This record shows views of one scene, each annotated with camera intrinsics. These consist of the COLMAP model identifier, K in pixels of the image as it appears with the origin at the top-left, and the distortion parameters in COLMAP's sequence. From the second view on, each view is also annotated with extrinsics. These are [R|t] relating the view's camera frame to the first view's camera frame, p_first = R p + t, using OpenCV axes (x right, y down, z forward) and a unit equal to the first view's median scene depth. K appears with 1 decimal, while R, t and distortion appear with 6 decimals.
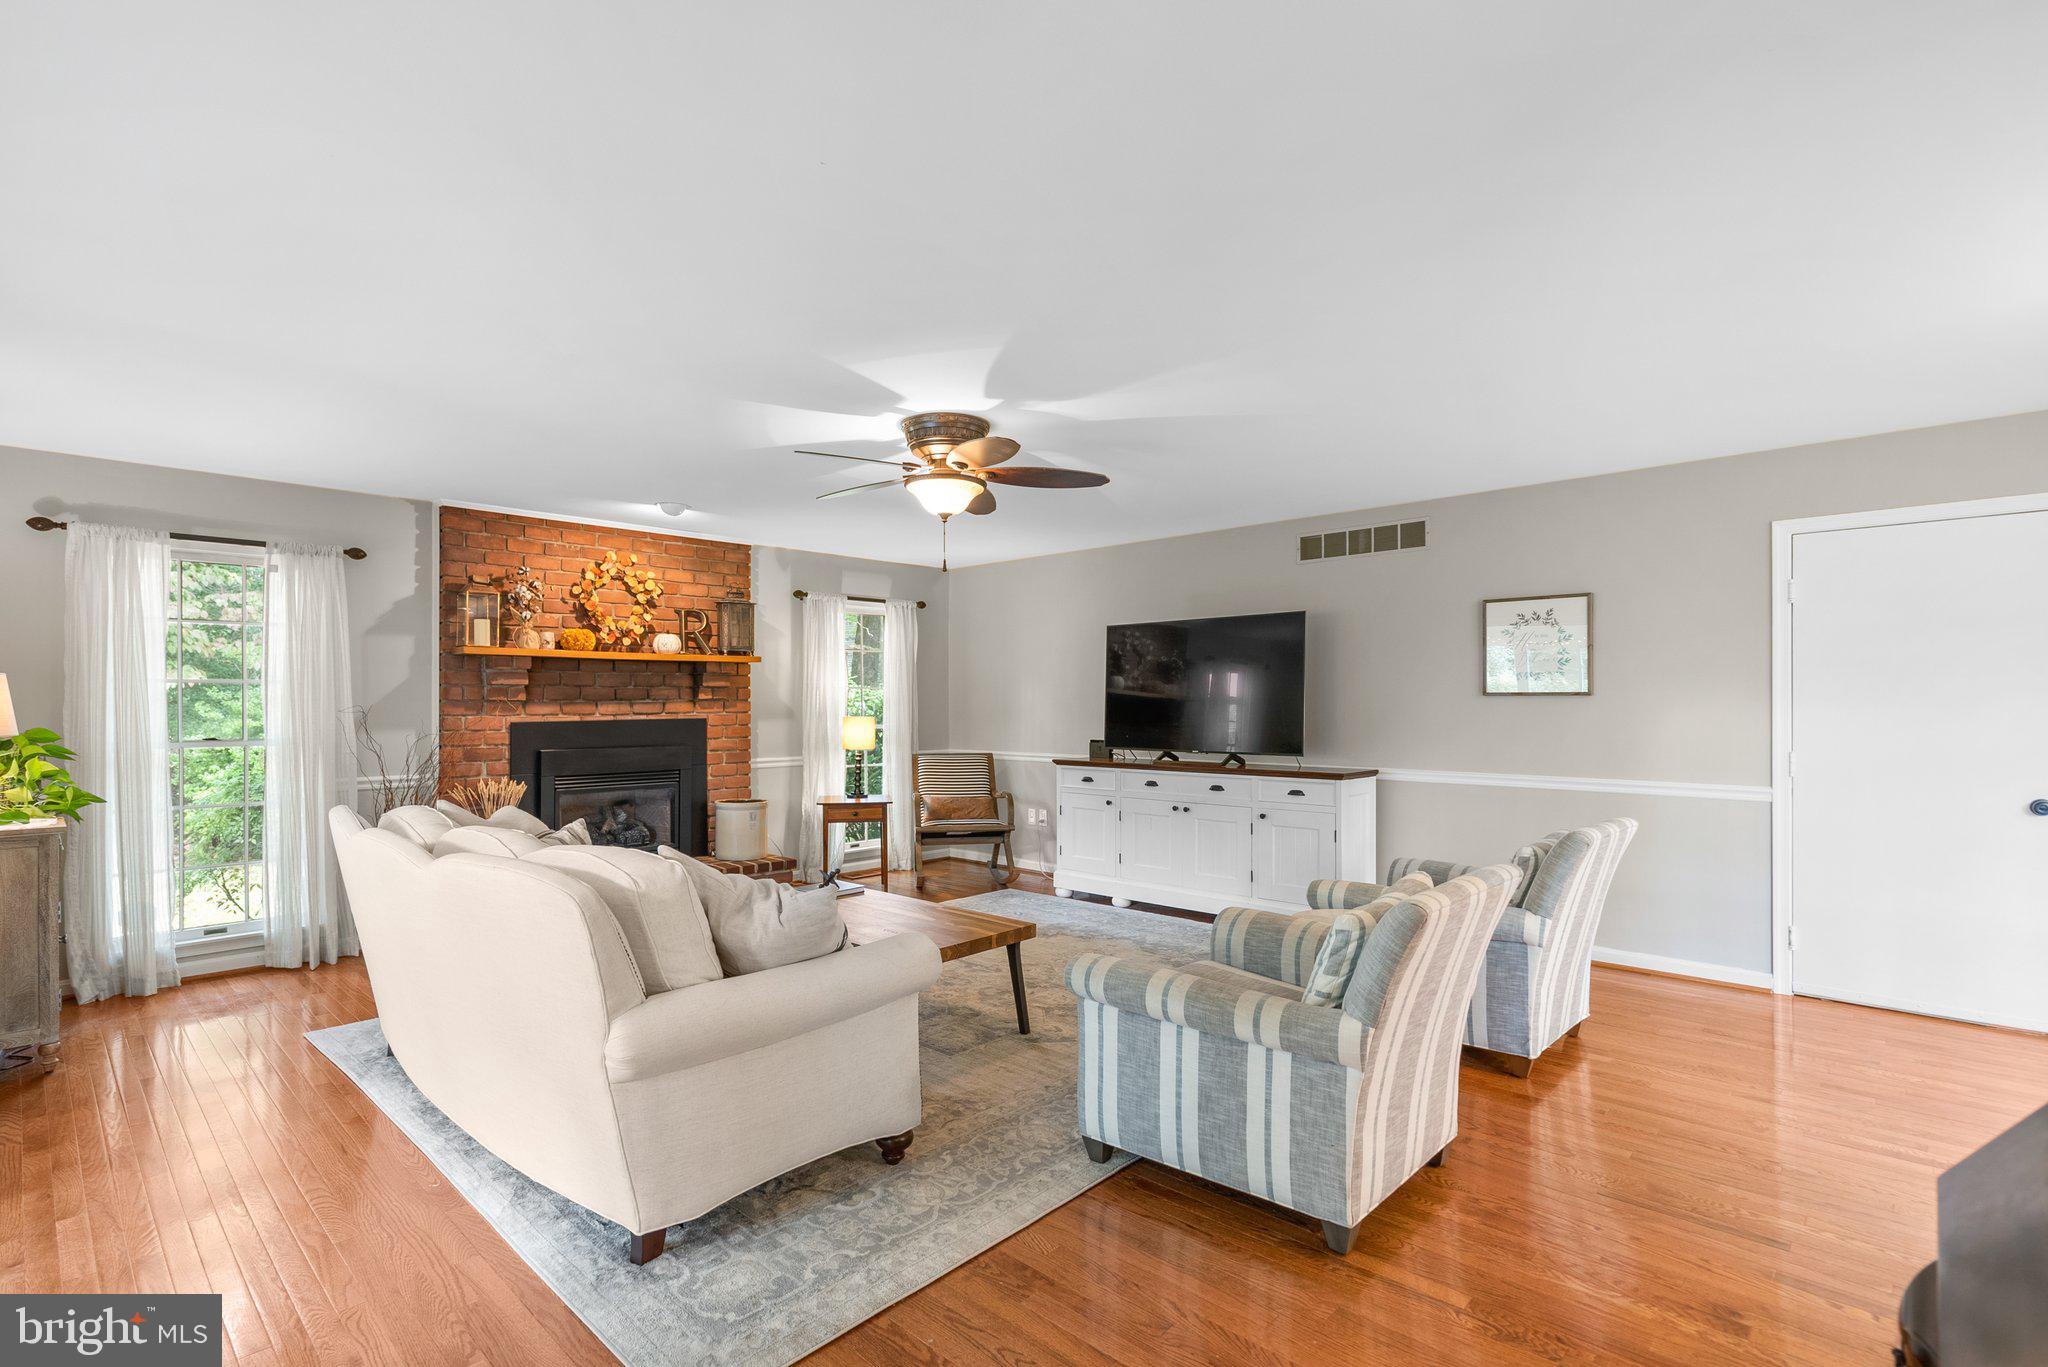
lens RADIAL K [[959.3, 0, 1005.0], [0, 959.3, 705.0], [0, 0, 1]] dist [0.000002, 0.001010]
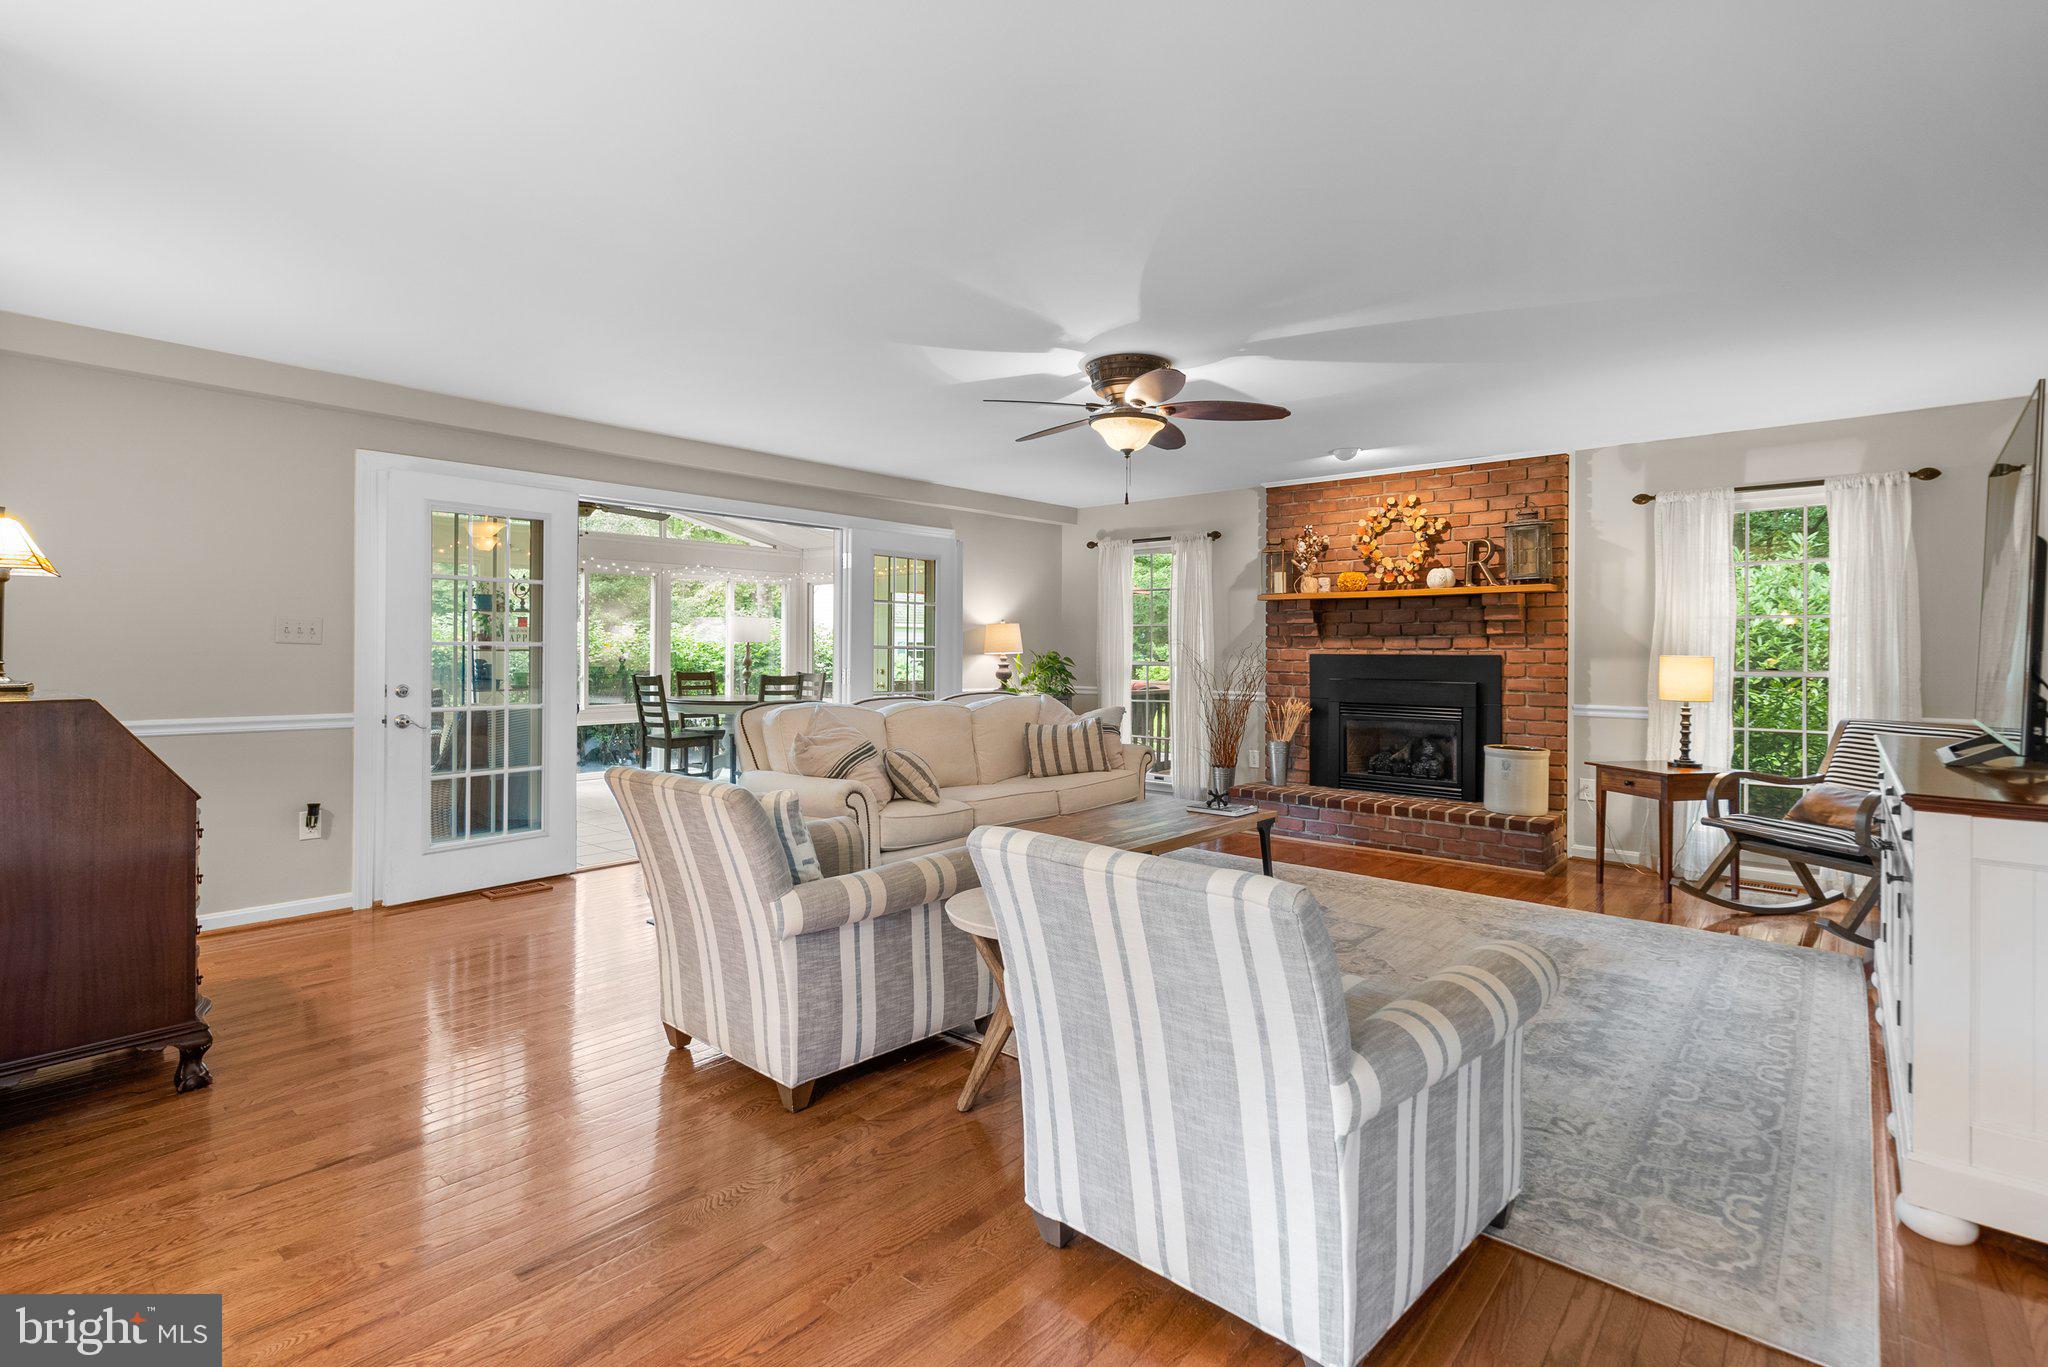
lens RADIAL K [[959.5, 0, 1019.1], [0, 959.5, 642.1], [0, 0, 1]] dist [0.000531, 0.000435]
pose [[0.050750, -0.006310, -0.998691, 0.630365], [-0.010719, 0.999919, -0.006863, 0.013777], [0.998654, 0.011053, 0.050678, 0.530597]]
